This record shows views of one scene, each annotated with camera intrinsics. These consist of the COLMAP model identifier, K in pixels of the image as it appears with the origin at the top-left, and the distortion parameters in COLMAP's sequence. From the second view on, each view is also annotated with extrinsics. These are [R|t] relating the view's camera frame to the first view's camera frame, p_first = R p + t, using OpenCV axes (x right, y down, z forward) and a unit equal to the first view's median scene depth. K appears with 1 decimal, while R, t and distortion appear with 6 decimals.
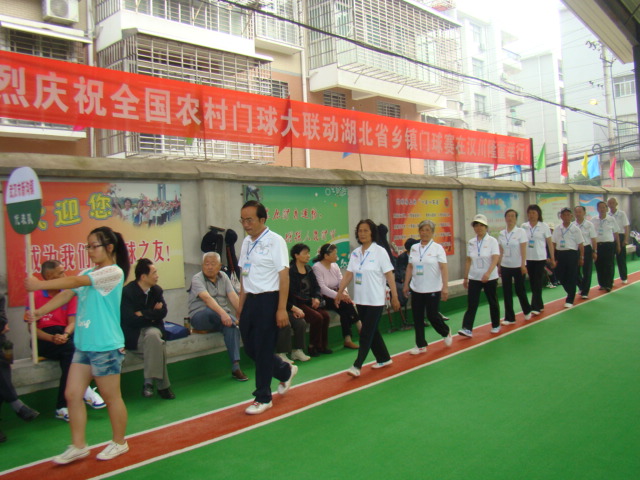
lens RADIAL K [[604.0, 0, 318.2], [0, 604.0, 238.6], [0, 0, 1]] dist [-0.113735, 0.000000]
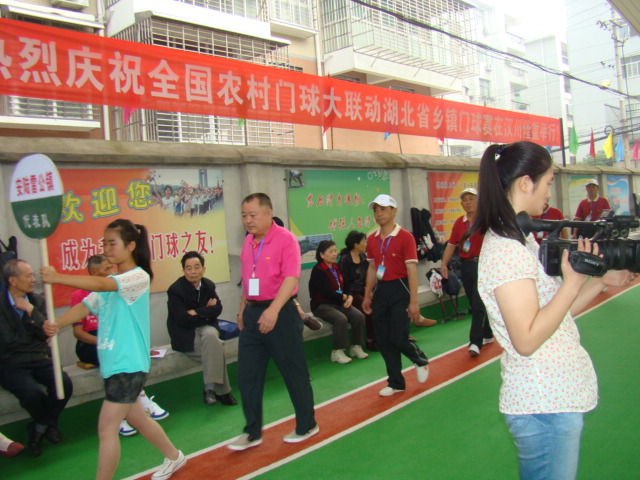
lens RADIAL K [[604.0, 0, 323.8], [0, 604.0, 240.3], [0, 0, 1]] dist [-0.113735, 0.000000]
pose [[0.999632, -0.025591, 0.008969, -0.050863], [0.025420, 0.999502, 0.018705, 0.002847], [-0.009443, -0.018470, 0.999785, 0.044156]]
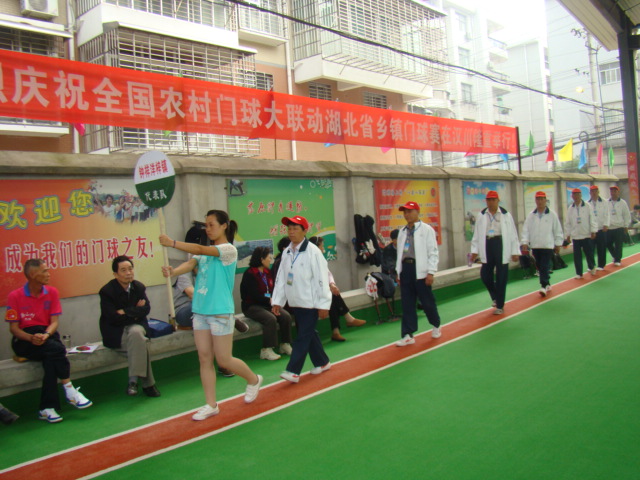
lens RADIAL K [[604.0, 0, 320.6], [0, 604.0, 240.3], [0, 0, 1]] dist [-0.113735, 0.000000]
pose [[0.999601, -0.019247, 0.020673, 0.004748], [0.018908, 0.999685, 0.016496, -0.000869], [-0.020984, -0.016098, 0.999650, 0.004569]]
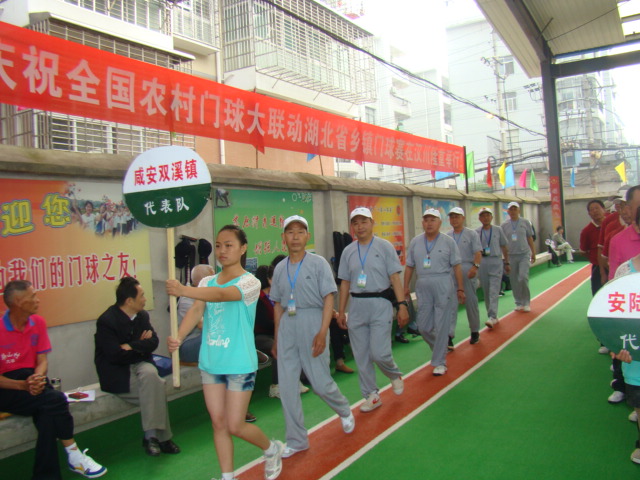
lens RADIAL K [[604.0, 0, 321.9], [0, 604.0, 239.0], [0, 0, 1]] dist [-0.113735, 0.000000]
pose [[0.978583, -0.010148, 0.205604, -0.098170], [0.014374, 0.999715, -0.019070, 0.001881], [-0.205352, 0.021617, 0.978449, 0.086386]]
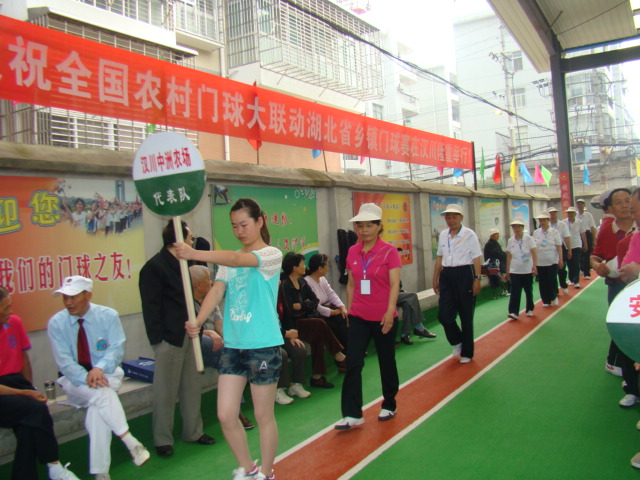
lens RADIAL K [[604.0, 0, 323.7], [0, 604.0, 240.9], [0, 0, 1]] dist [-0.113735, 0.000000]
pose [[0.980725, -0.014976, 0.194820, -0.088863], [0.017791, 0.999761, -0.012708, 0.001490], [-0.194583, 0.015929, 0.980757, 0.105780]]
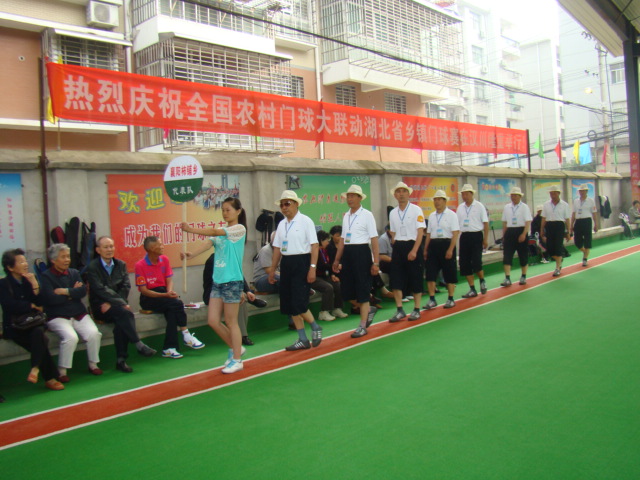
lens RADIAL K [[604.0, 0, 320.0], [0, 604.0, 240.8], [0, 0, 1]] dist [-0.113735, 0.000000]
pose [[0.999966, -0.006860, 0.004507, -0.042622], [0.006728, 0.999564, 0.028761, 0.005235], [-0.004703, -0.028730, 0.999576, -0.134867]]
